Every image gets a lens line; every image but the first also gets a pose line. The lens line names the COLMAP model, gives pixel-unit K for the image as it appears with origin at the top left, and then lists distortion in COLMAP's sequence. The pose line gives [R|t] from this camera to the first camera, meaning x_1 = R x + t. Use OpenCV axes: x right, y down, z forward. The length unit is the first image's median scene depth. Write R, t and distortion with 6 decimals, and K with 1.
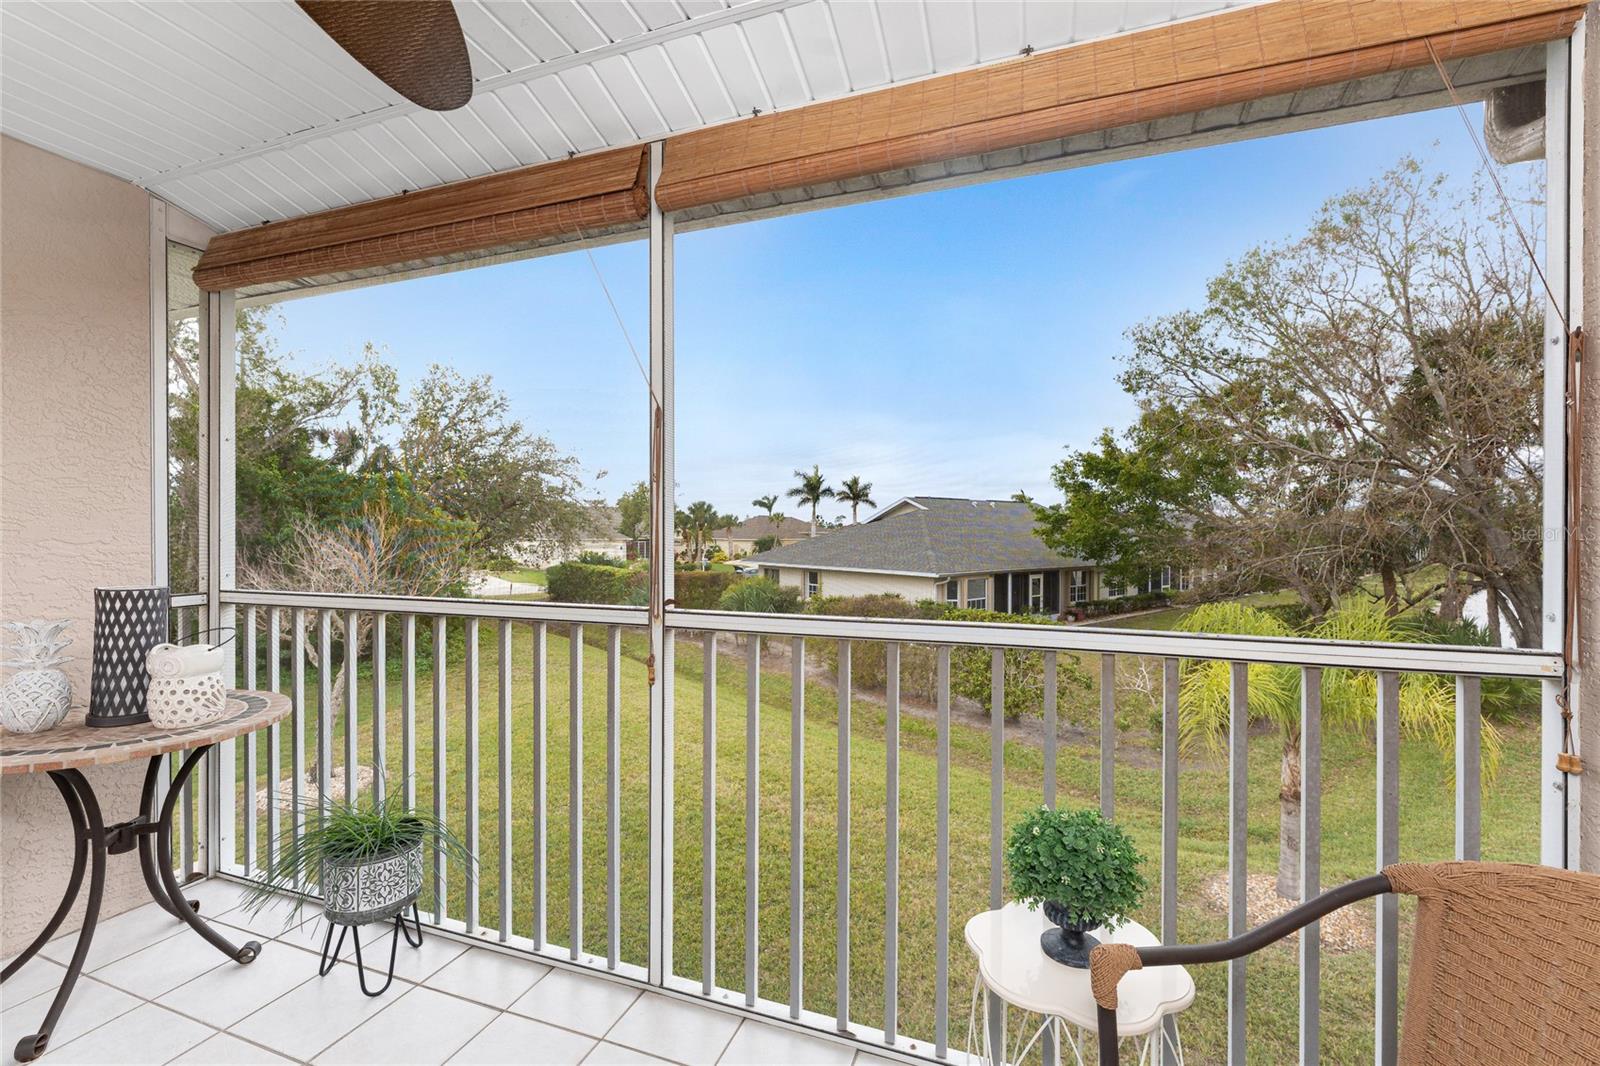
lens RADIAL K [[666.8, 0, 797.5], [0, 666.8, 528.4], [0, 0, 1]] dist [-0.001788, -0.000155]
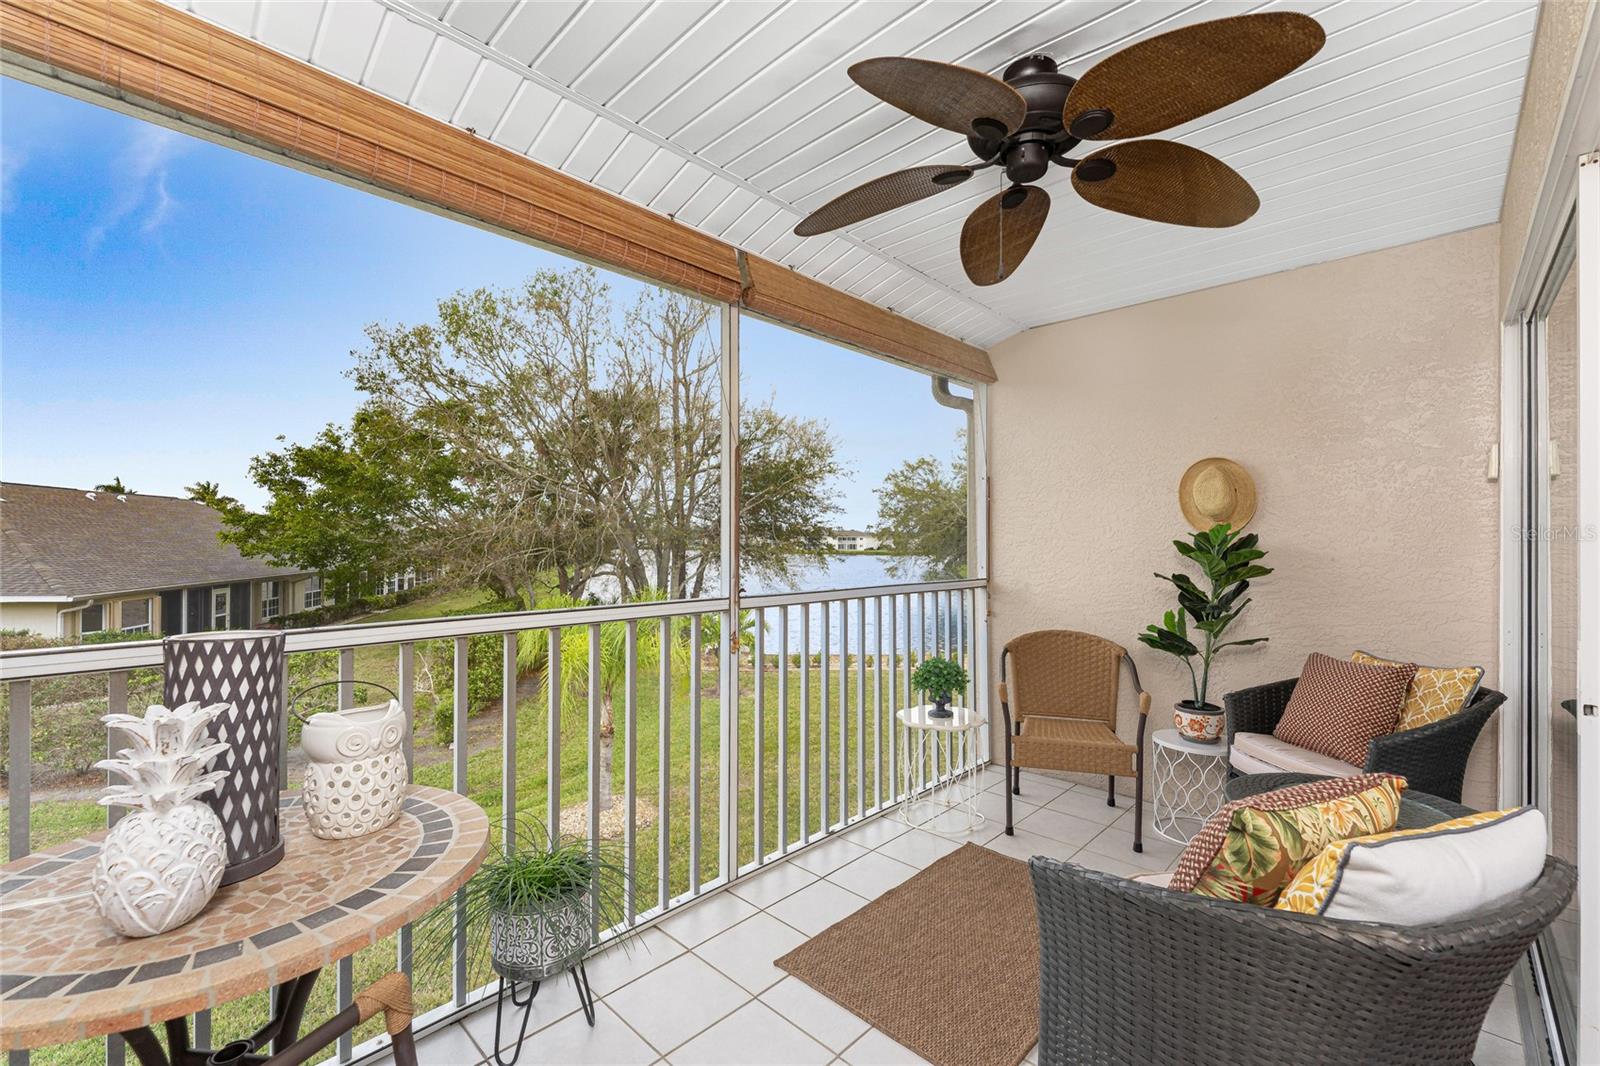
lens RADIAL K [[679.3, 0, 798.6], [0, 679.3, 535.6], [0, 0, 1]] dist [-0.002582, -0.000433]
pose [[0.399999, 0.007023, 0.916489, -0.182613], [-0.009974, 0.999945, -0.003309, 0.000463], [-0.916462, -0.007817, 0.400046, 0.045192]]
